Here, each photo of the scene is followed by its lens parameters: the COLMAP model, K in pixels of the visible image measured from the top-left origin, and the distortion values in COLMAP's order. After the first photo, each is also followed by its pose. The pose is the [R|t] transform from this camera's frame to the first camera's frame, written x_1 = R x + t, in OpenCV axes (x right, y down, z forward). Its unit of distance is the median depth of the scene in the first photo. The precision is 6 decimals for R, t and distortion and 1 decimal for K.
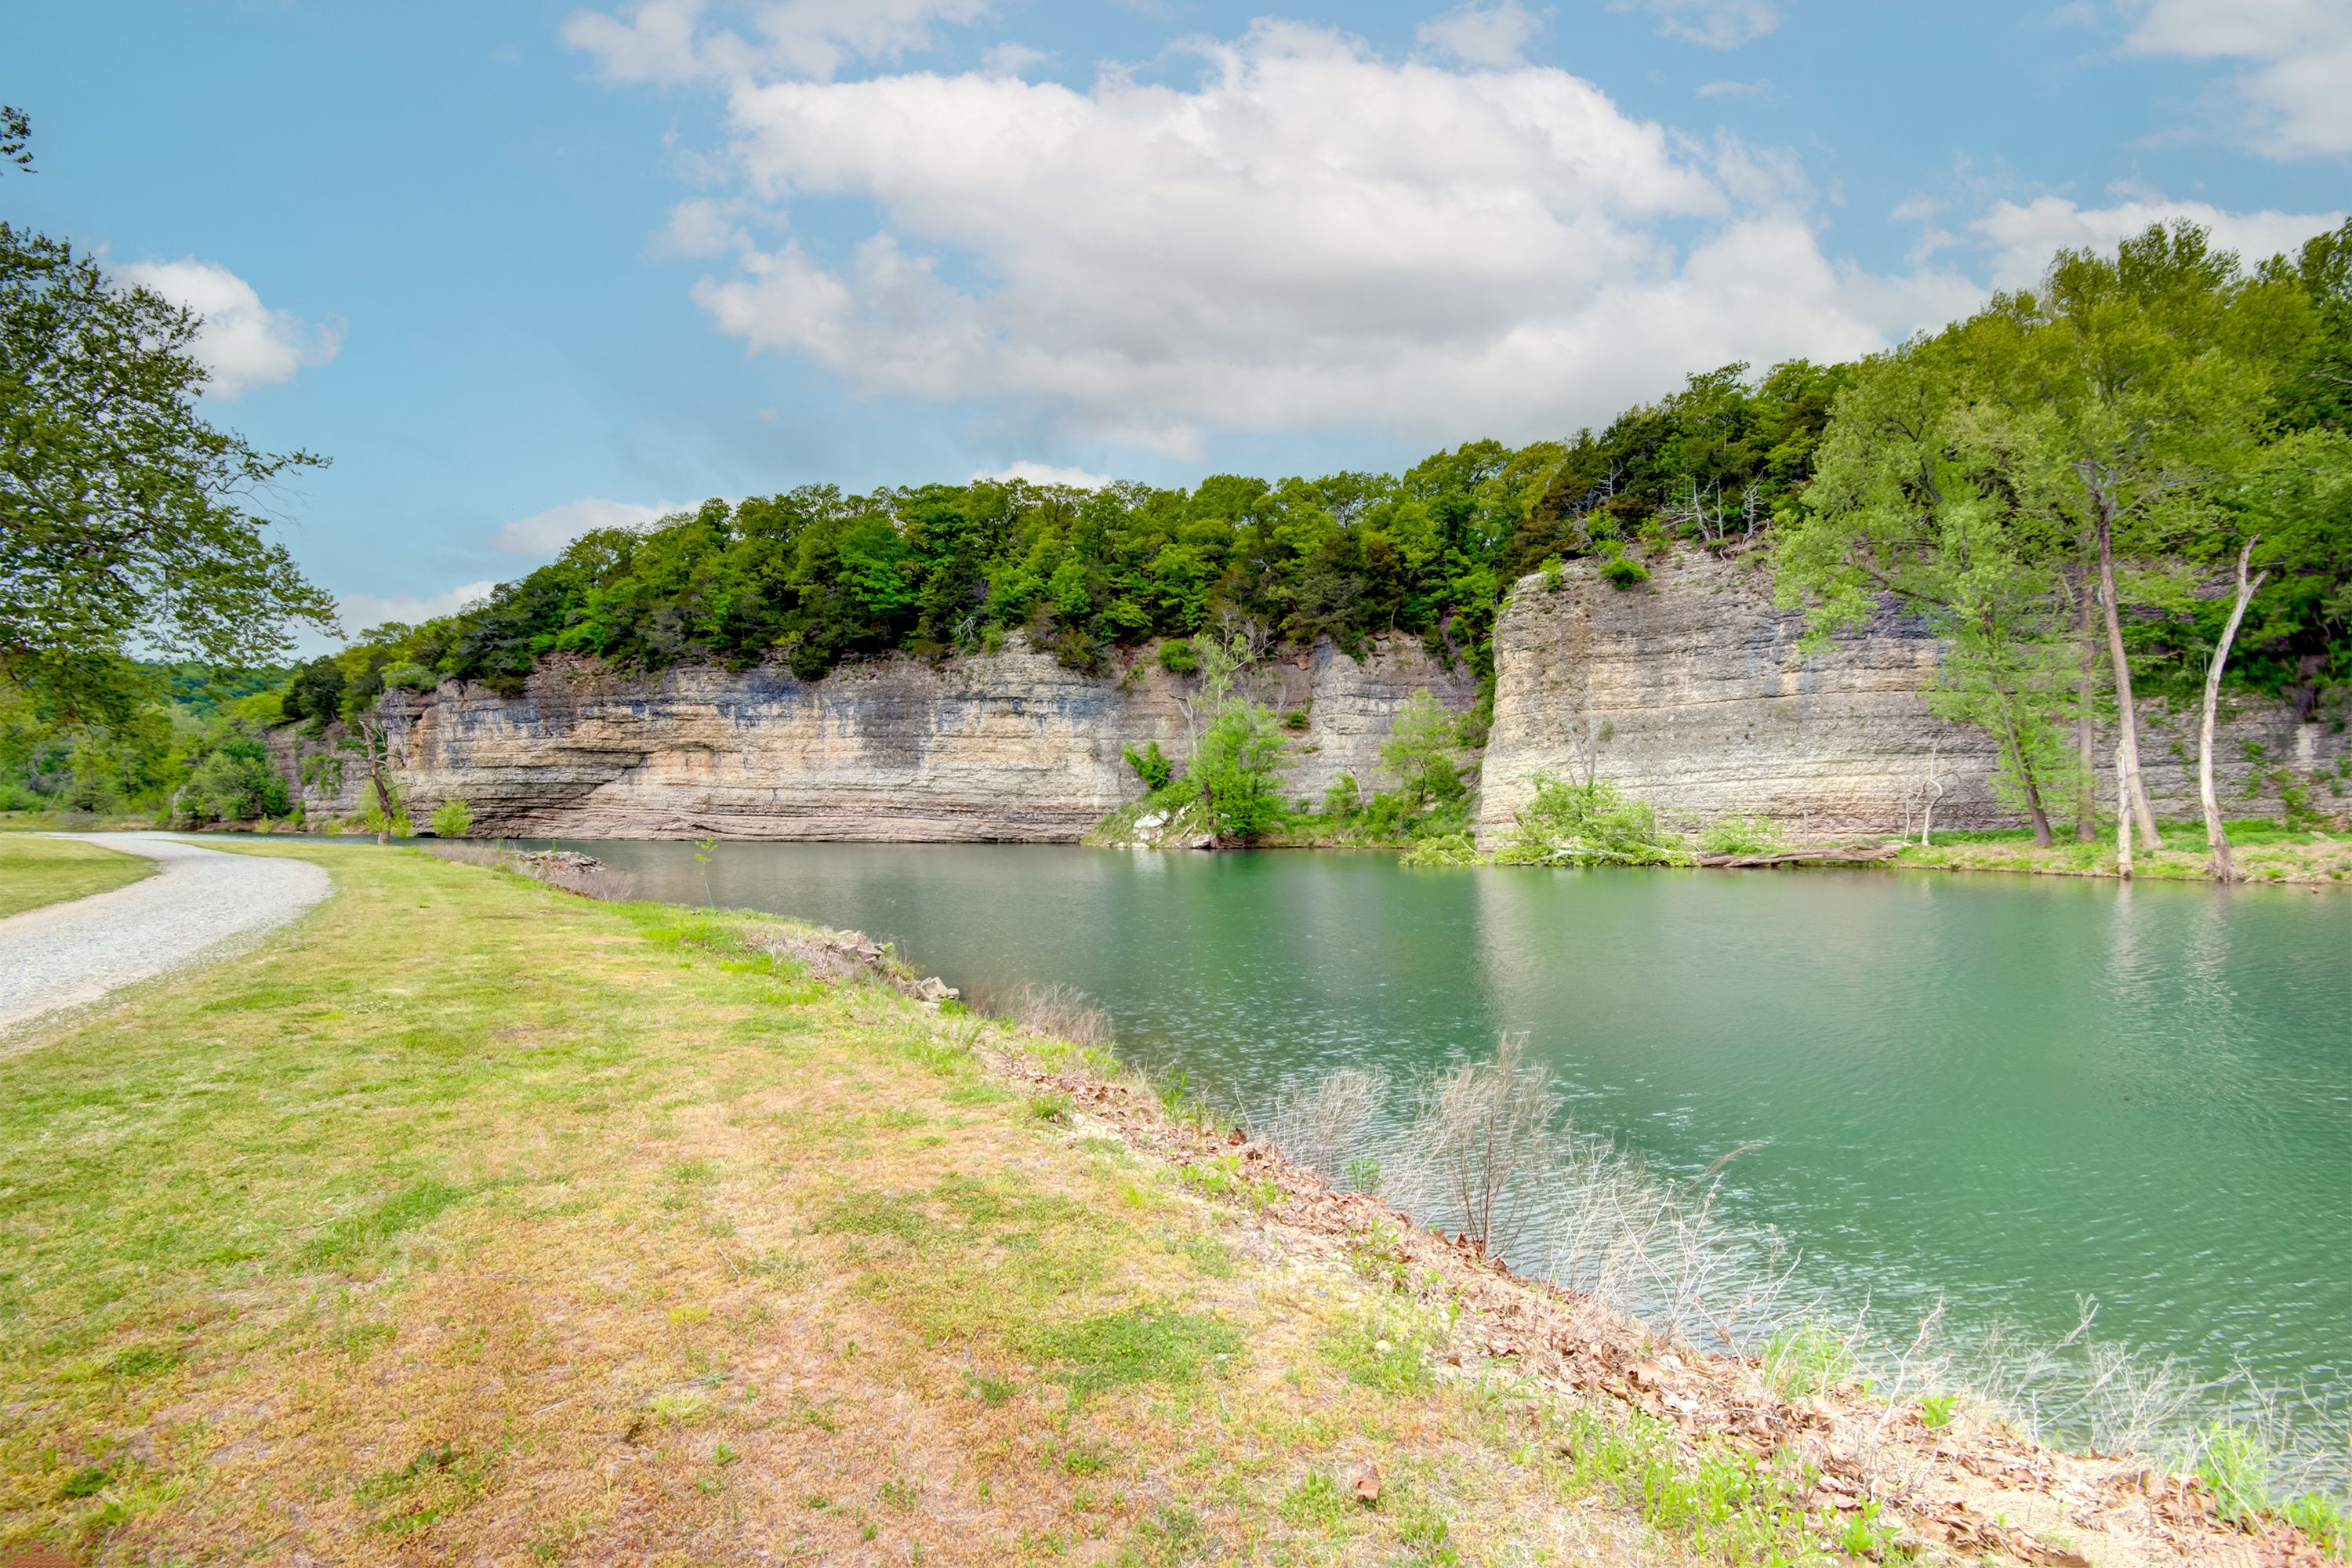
lens RADIAL K [[1114.7, 0, 1206.5], [0, 1114.7, 811.9], [0, 0, 1]] dist [0.044336, 0.000381]
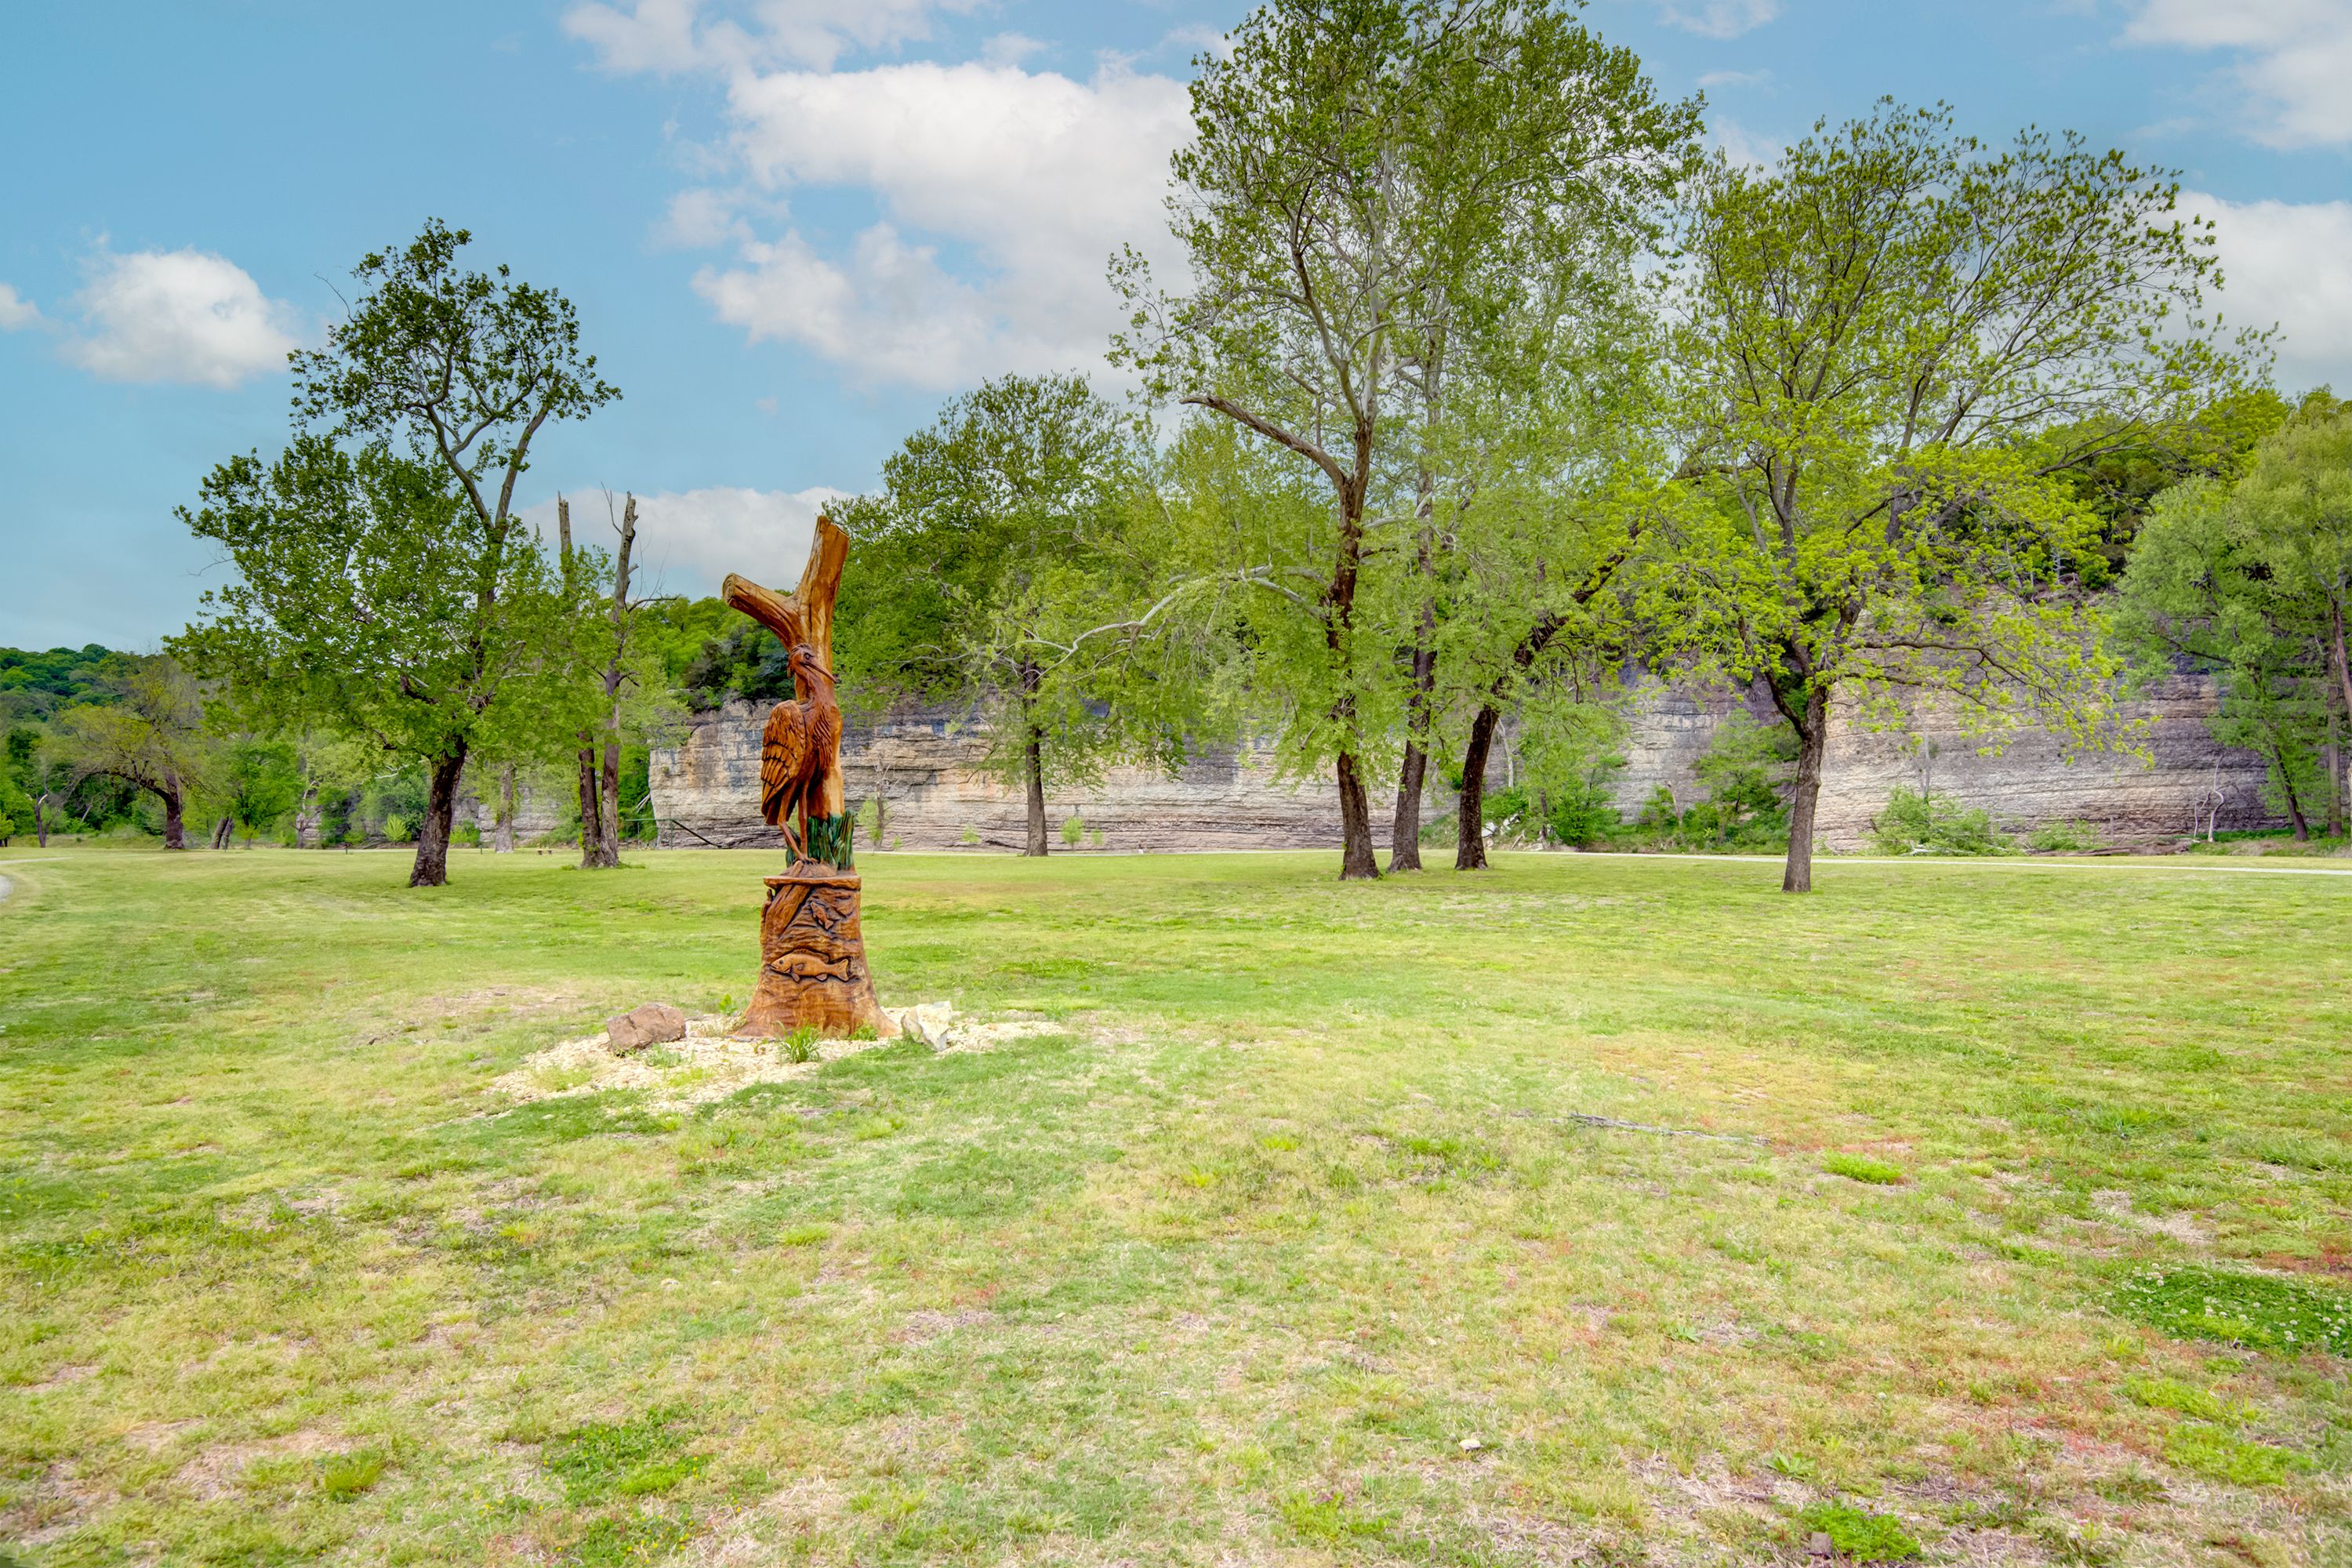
lens RADIAL K [[1624.6, 0, 1174.0], [0, 1624.6, 830.0], [0, 0, 1]] dist [0.085933, 0.000182]
pose [[0.999866, -0.007538, 0.014544, -0.335038], [0.007570, 0.999969, -0.002158, 0.006936], [-0.014527, 0.002268, 0.999892, -0.521301]]
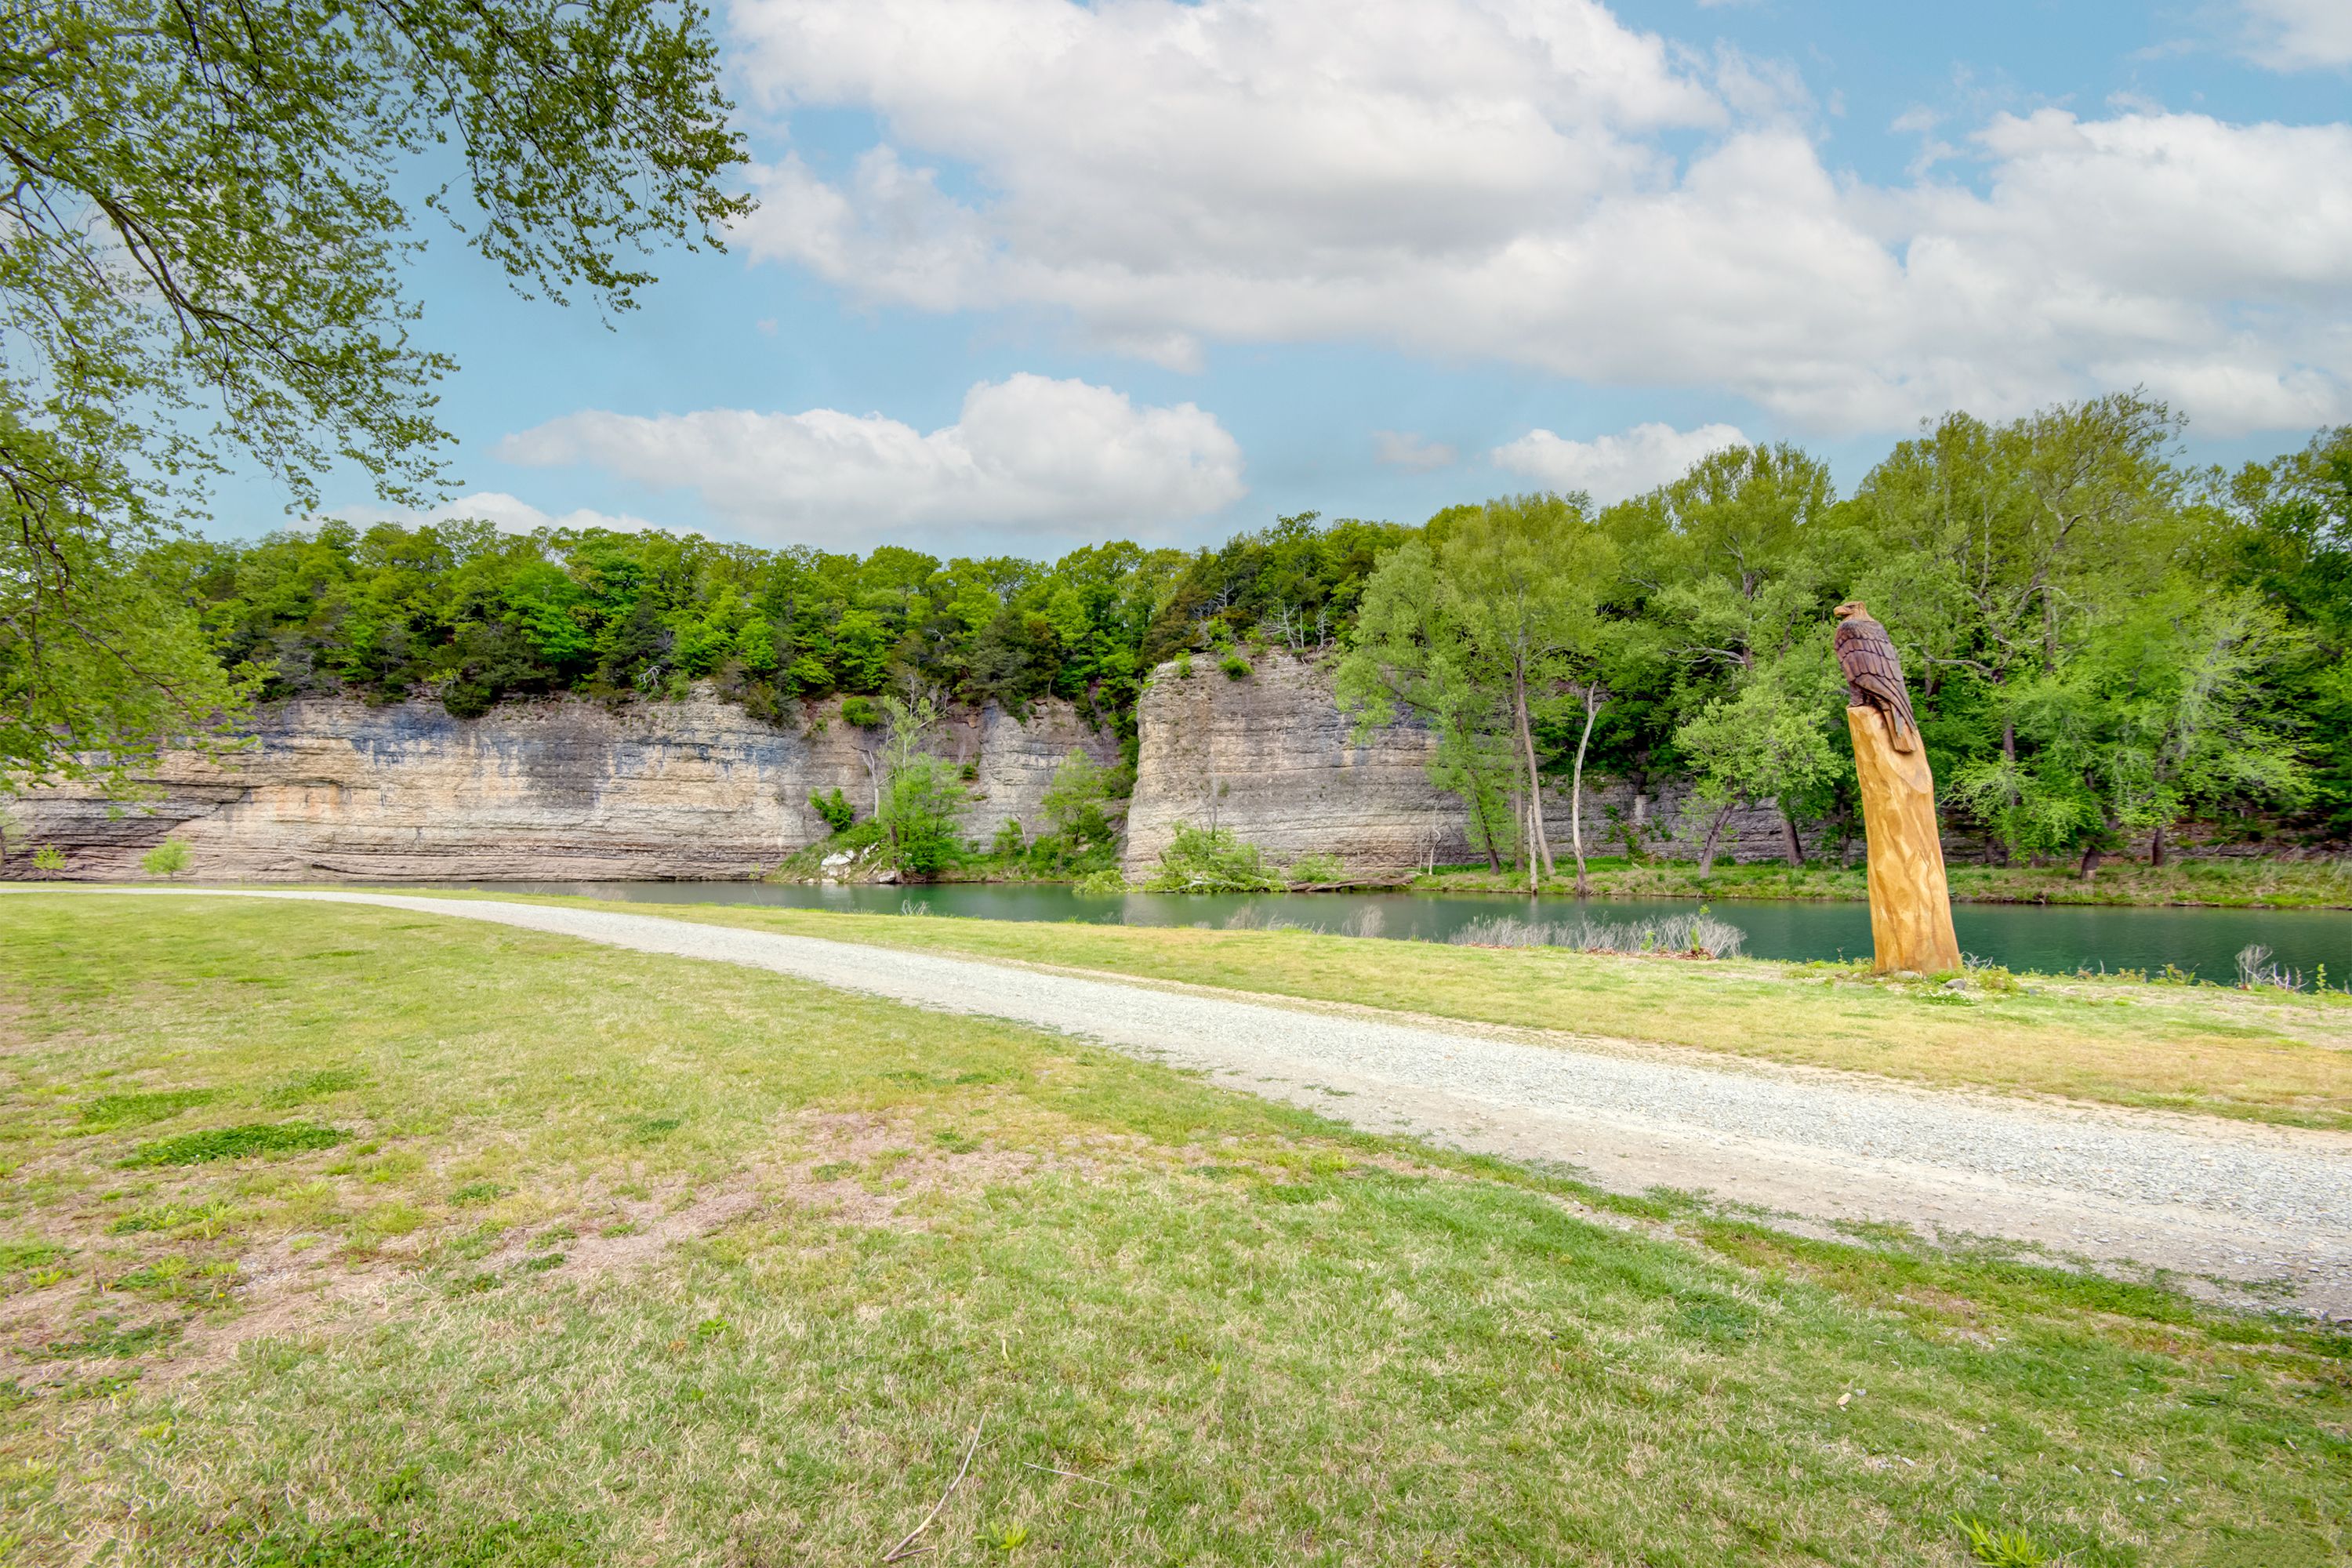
lens RADIAL K [[1140.5, 0, 1173.1], [0, 1140.5, 825.9], [0, 0, 1]] dist [0.067837, -0.026009]
pose [[0.951828, 0.010155, 0.306463, -0.076136], [-0.001779, 0.999618, -0.027598, 0.005348], [-0.306626, 0.025724, 0.951482, -0.174933]]
